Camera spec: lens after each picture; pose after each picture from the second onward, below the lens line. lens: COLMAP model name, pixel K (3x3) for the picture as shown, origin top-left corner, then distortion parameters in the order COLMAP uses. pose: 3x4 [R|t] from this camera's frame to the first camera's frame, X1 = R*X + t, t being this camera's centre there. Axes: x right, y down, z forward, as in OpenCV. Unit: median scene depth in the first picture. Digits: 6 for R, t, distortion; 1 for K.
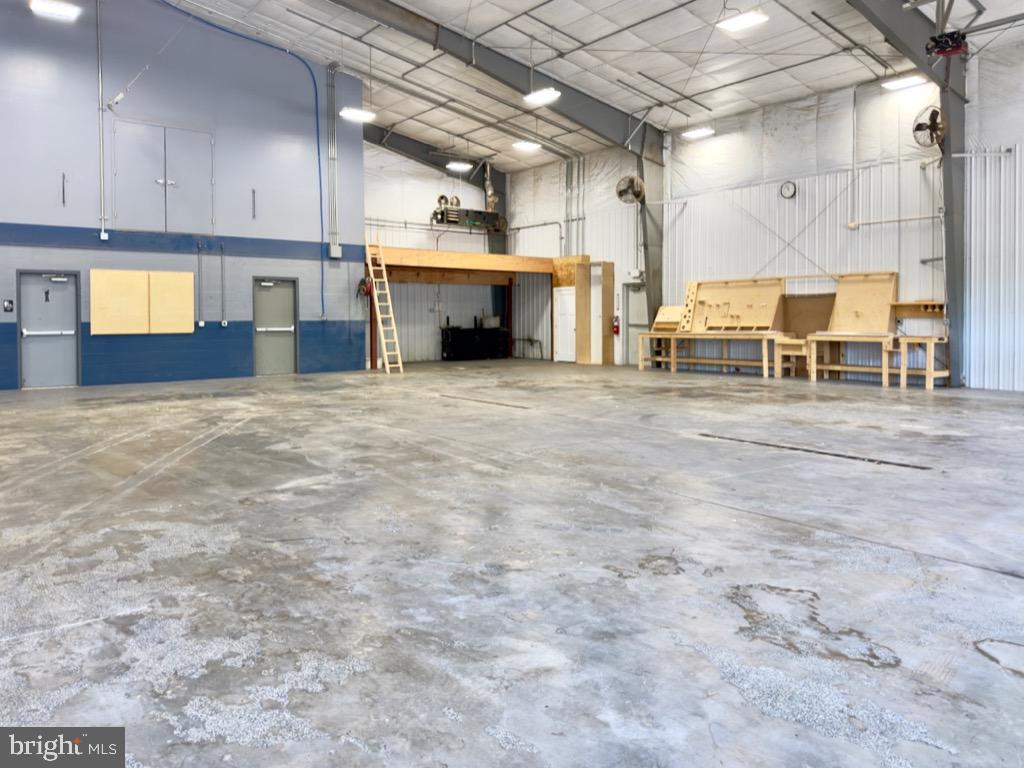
lens RADIAL K [[730.1, 0, 510.9], [0, 730.1, 410.9], [0, 0, 1]] dist [0.118972, -0.173131]
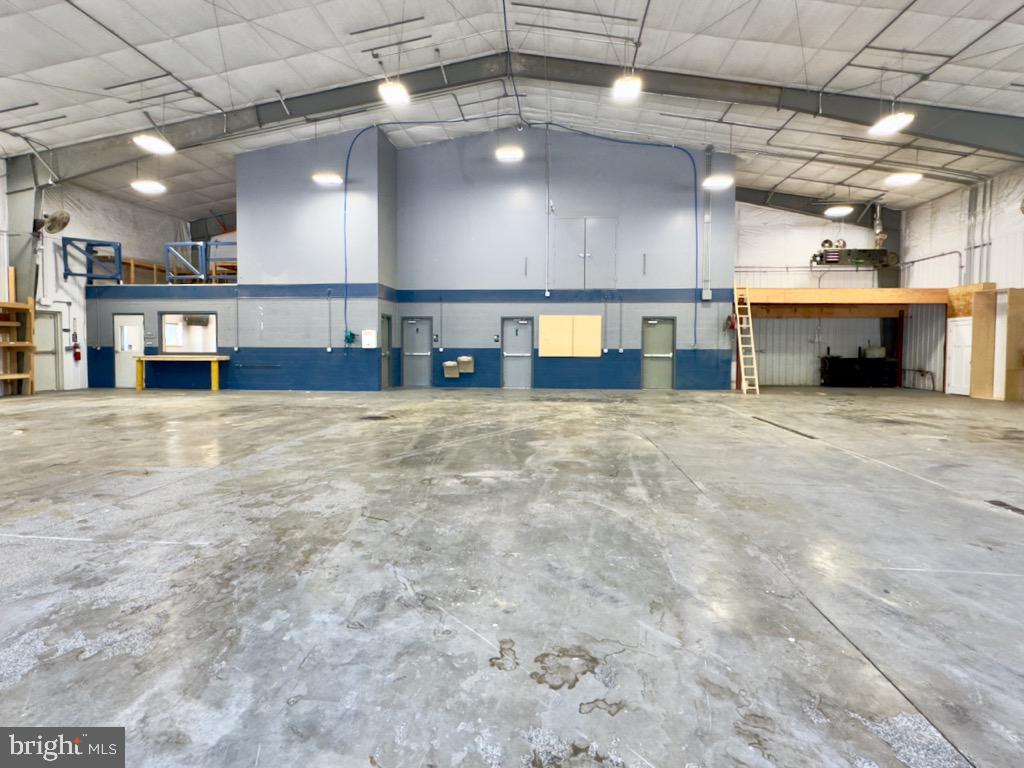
lens RADIAL K [[516.2, 0, 513.3], [0, 516.2, 398.9], [0, 0, 1]] dist [0.004414, -0.000811]
pose [[0.738259, 0.077546, -0.670045, 0.119474], [-0.095729, 0.995360, 0.009720, -0.015598], [0.667689, 0.056967, 0.742257, 0.131923]]
